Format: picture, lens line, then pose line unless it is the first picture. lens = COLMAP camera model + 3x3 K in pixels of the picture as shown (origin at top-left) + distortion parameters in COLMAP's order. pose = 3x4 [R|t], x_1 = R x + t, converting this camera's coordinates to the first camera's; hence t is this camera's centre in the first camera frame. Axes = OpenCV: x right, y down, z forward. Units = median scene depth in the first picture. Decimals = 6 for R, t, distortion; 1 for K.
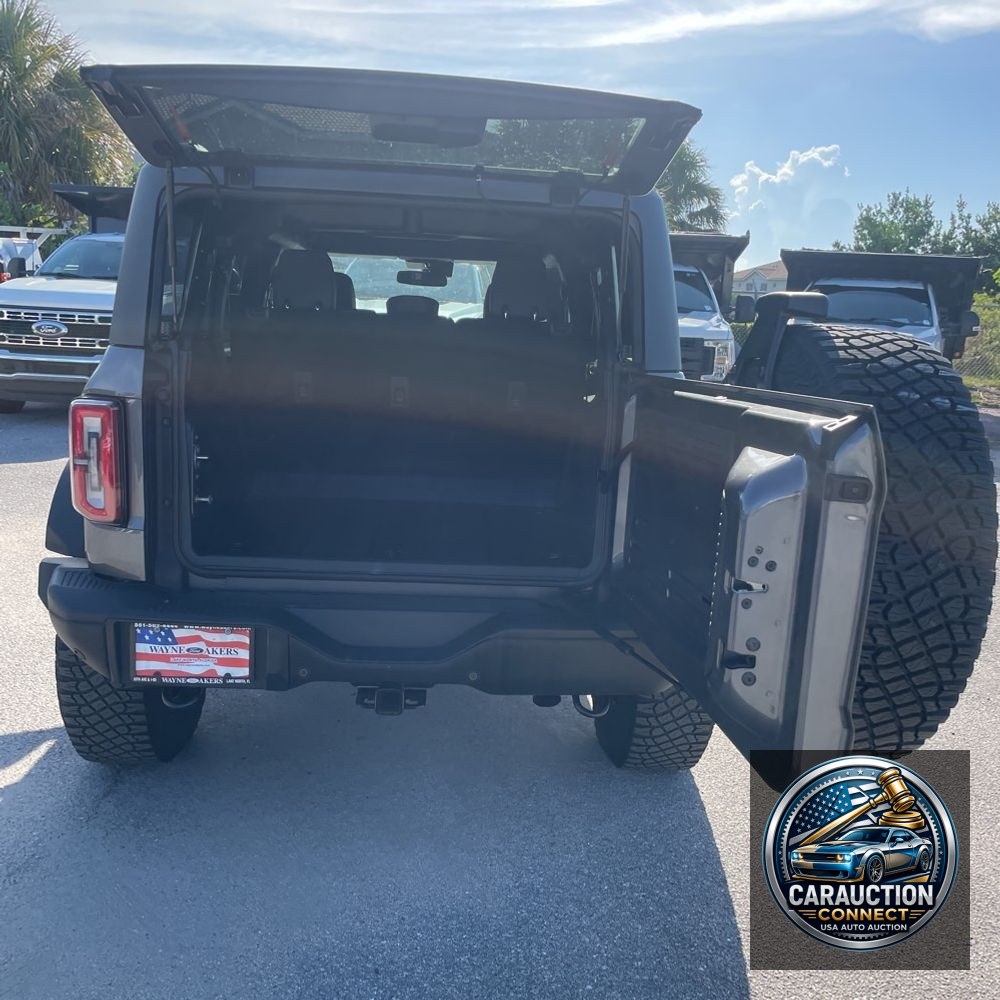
lens RADIAL K [[1015.5, 0, 500.0], [0, 1015.5, 500.0], [0, 0, 1]] dist [0.083577, -0.108047]
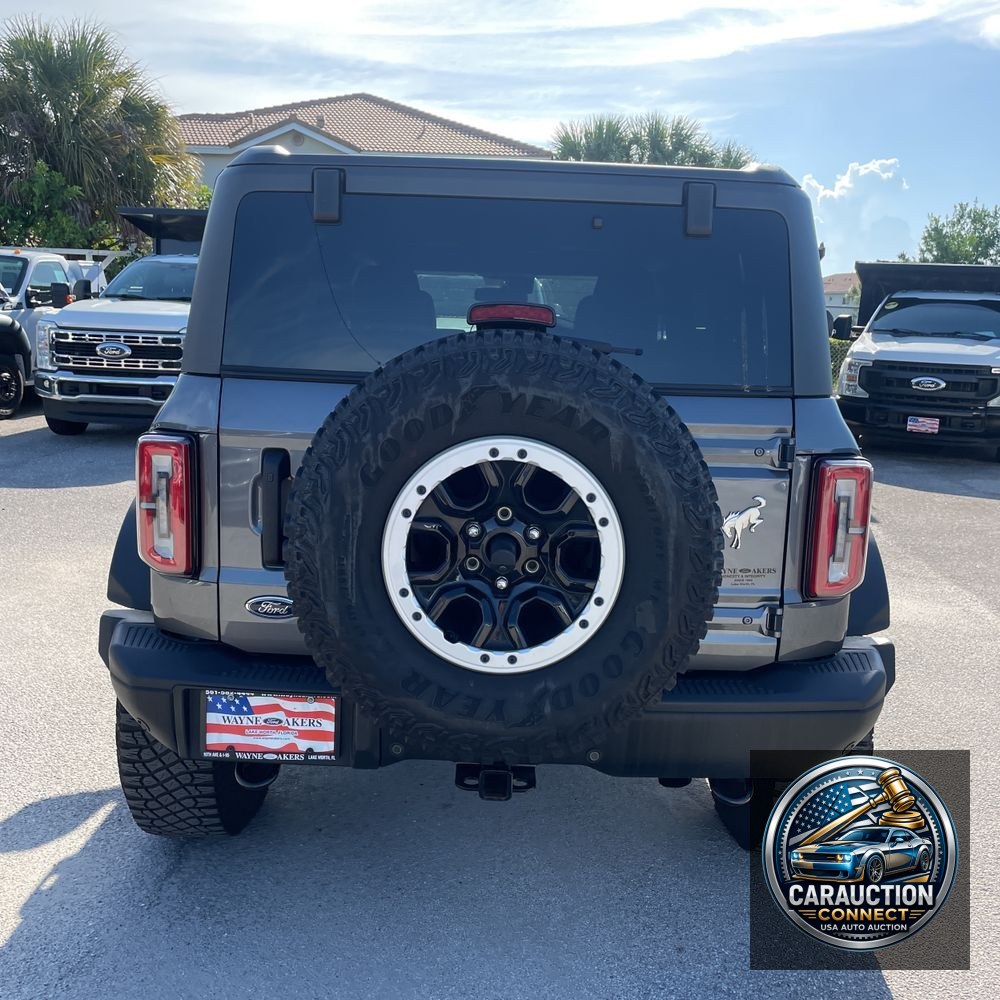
lens RADIAL K [[1021.3, 0, 499.2], [0, 1021.3, 483.2], [0, 0, 1]] dist [0.091075, -0.113004]
pose [[0.998576, -0.000883, -0.053349, -0.052973], [-0.000878, 0.999455, -0.032987, -0.023821], [0.053349, 0.032987, 0.998031, 0.116176]]
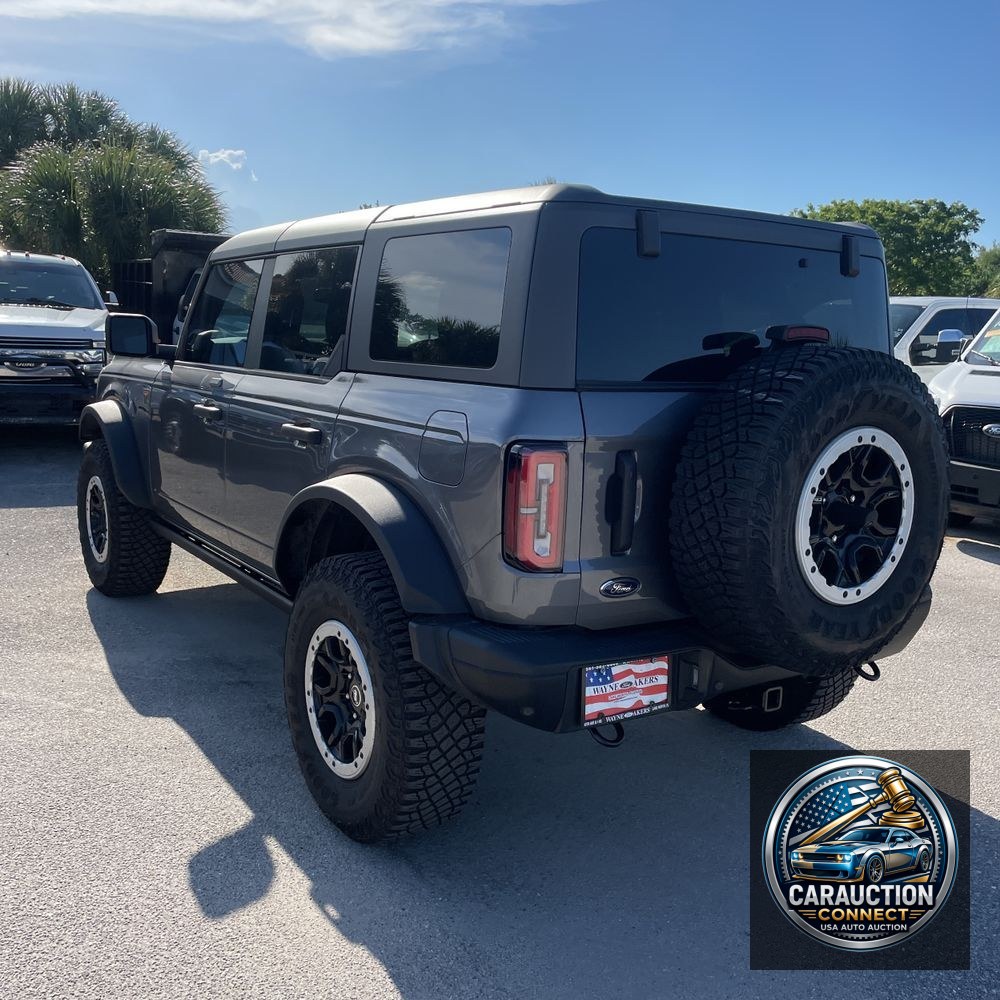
lens RADIAL K [[1015.5, 0, 500.0], [0, 1015.5, 500.0], [0, 0, 1]] dist [0.083577, -0.108047]
pose [[0.857619, -0.097023, 0.505051, -0.804916], [0.096941, 0.994937, 0.026519, -0.066391], [-0.505067, 0.026217, 0.862682, 0.167453]]
